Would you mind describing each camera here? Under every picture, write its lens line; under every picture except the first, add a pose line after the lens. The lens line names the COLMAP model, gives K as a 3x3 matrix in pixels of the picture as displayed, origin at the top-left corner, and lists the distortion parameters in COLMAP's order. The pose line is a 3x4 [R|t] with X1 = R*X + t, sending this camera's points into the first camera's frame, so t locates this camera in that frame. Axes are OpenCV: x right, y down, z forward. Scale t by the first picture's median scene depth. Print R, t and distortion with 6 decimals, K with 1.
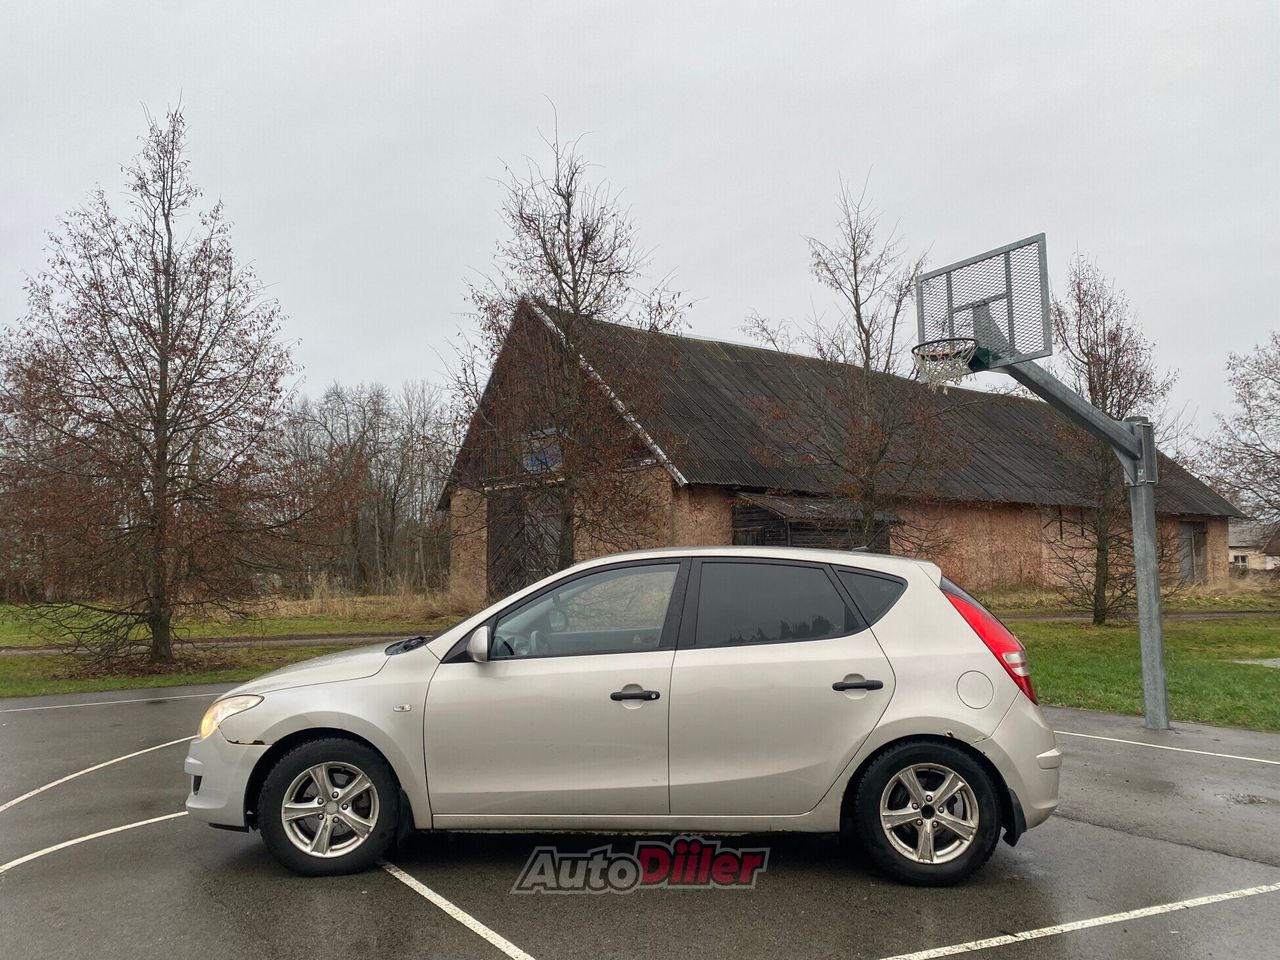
lens RADIAL K [[974.6, 0, 646.0], [0, 974.6, 468.6], [0, 0, 1]] dist [0.018858, -0.006894]
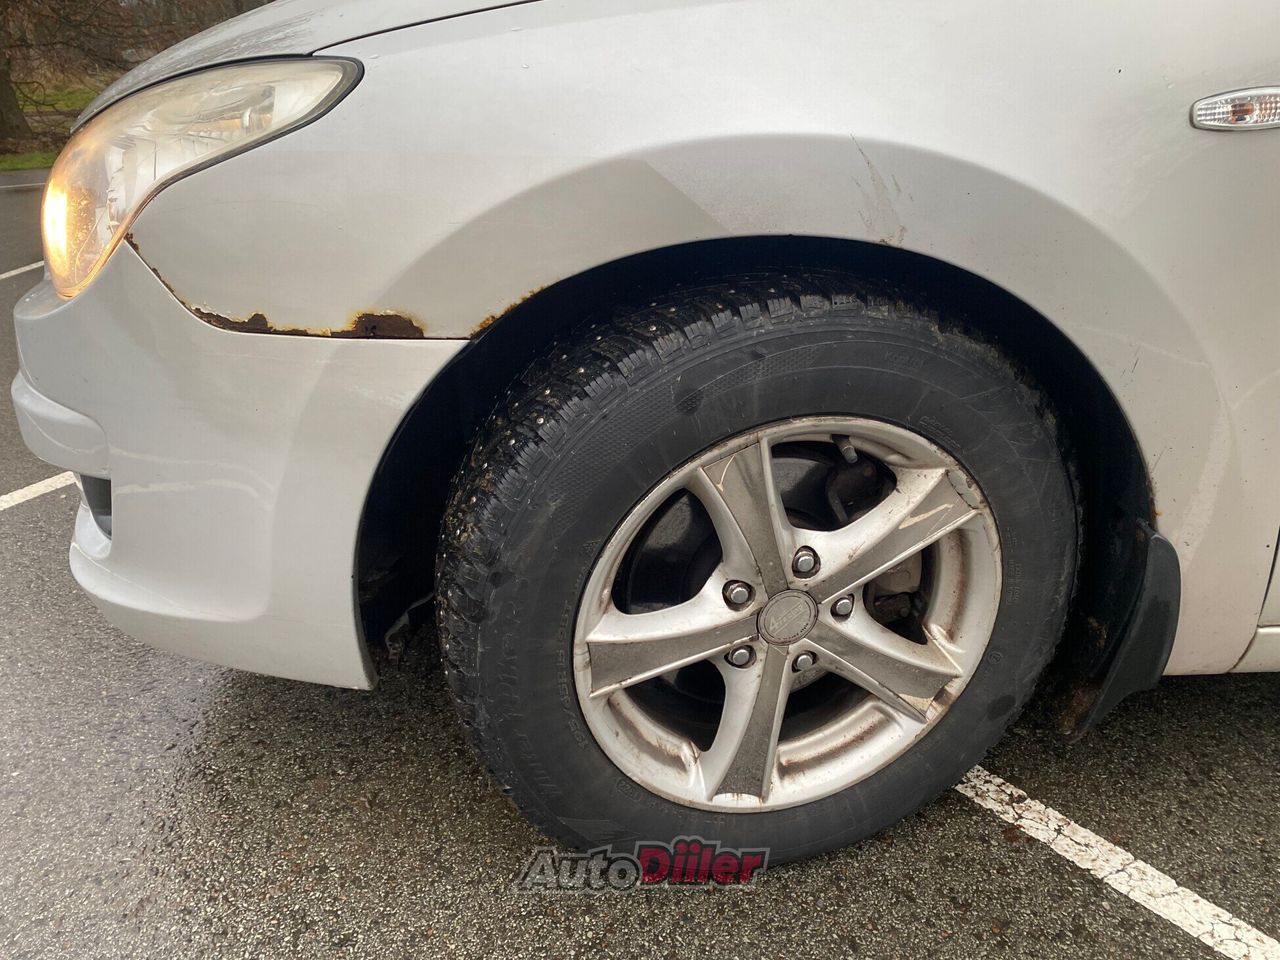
lens RADIAL K [[963.6, 0, 643.9], [0, 963.6, 468.4], [0, 0, 1]] dist [0.006815, -0.004600]
pose [[0.996303, -0.033692, 0.079030, -0.364503], [-0.009257, 0.872437, 0.488638, 0.216860], [-0.085412, -0.487563, 0.868900, 0.832663]]
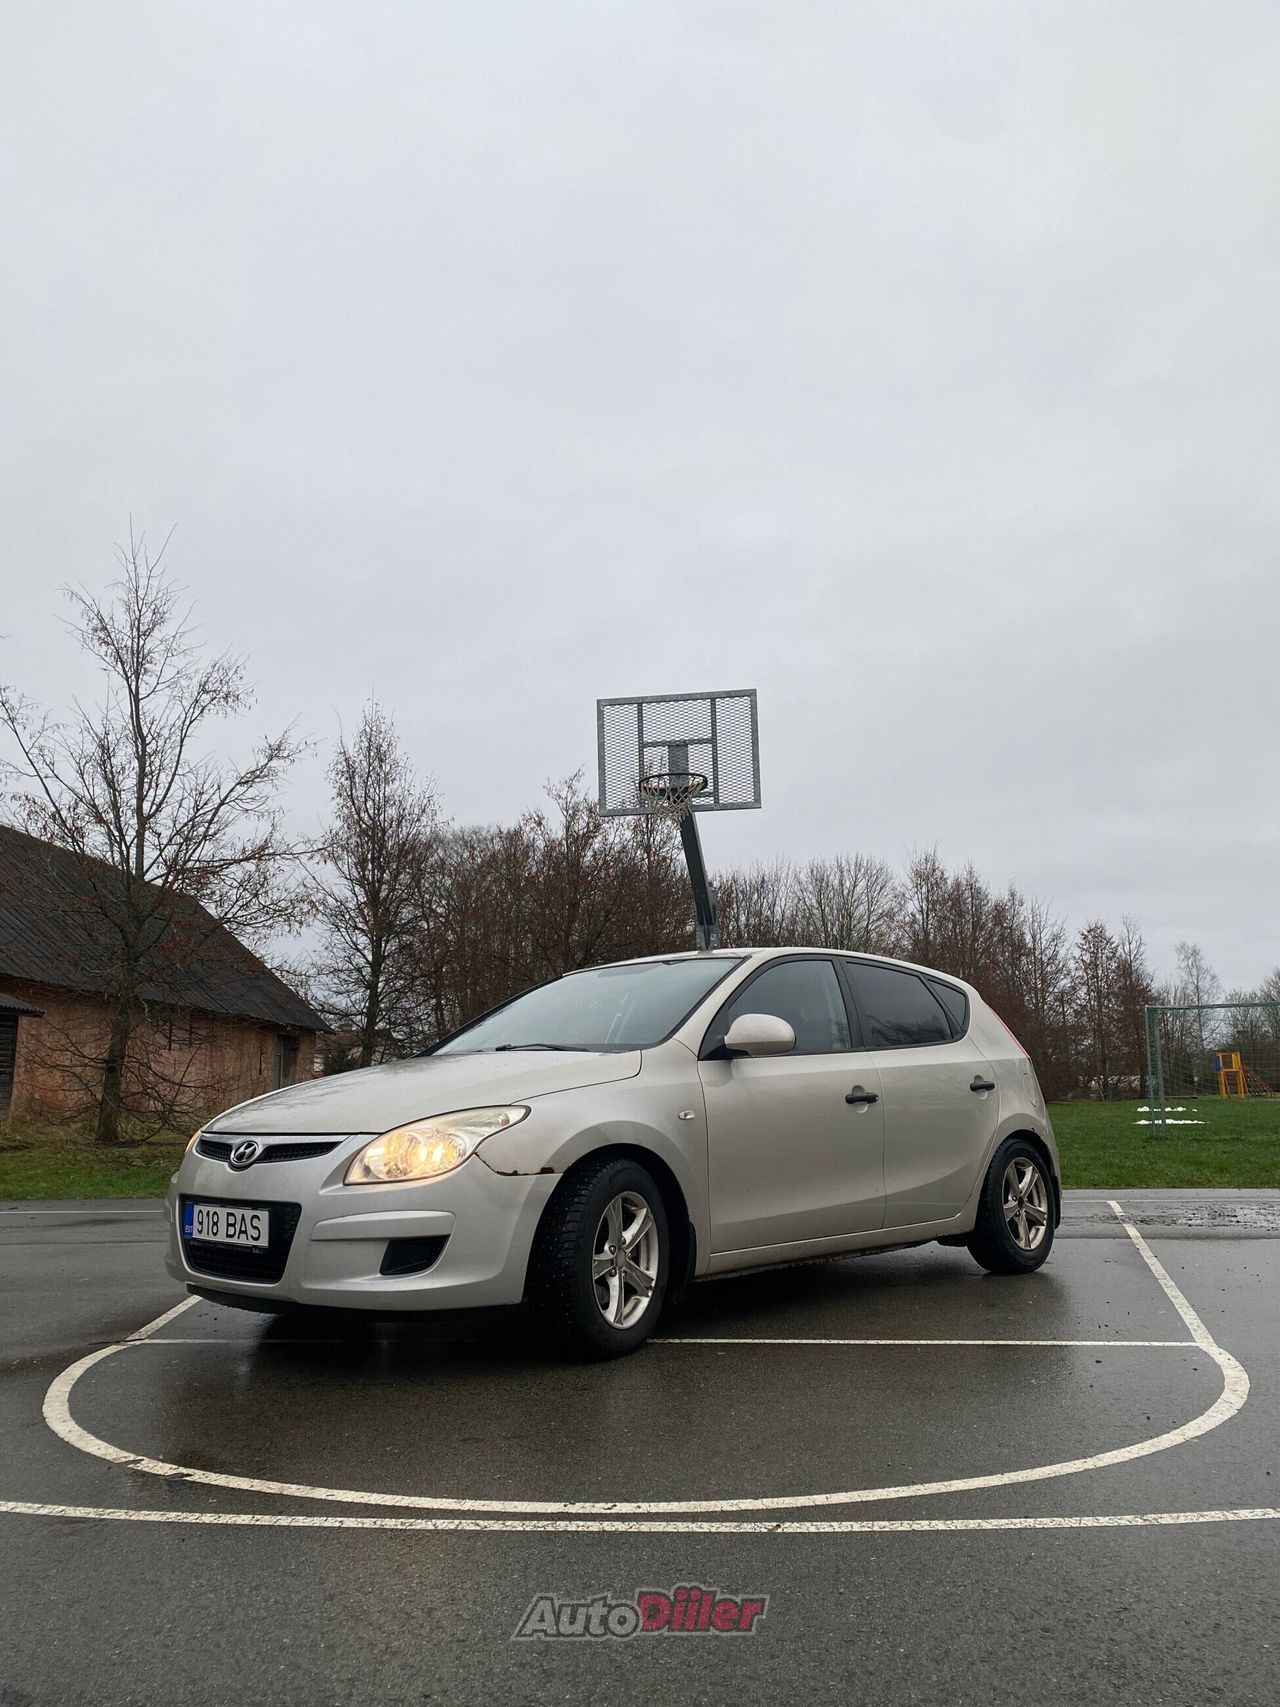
lens RADIAL K [[1285.1, 0, 640.0], [0, 1285.1, 853.5], [0, 0, 1]] dist [0.006815, -0.004600]
pose [[0.647689, 0.142092, 0.748538, -1.050672], [-0.071890, 0.989470, -0.125623, 0.170027], [-0.758506, 0.027552, 0.651083, 0.367115]]
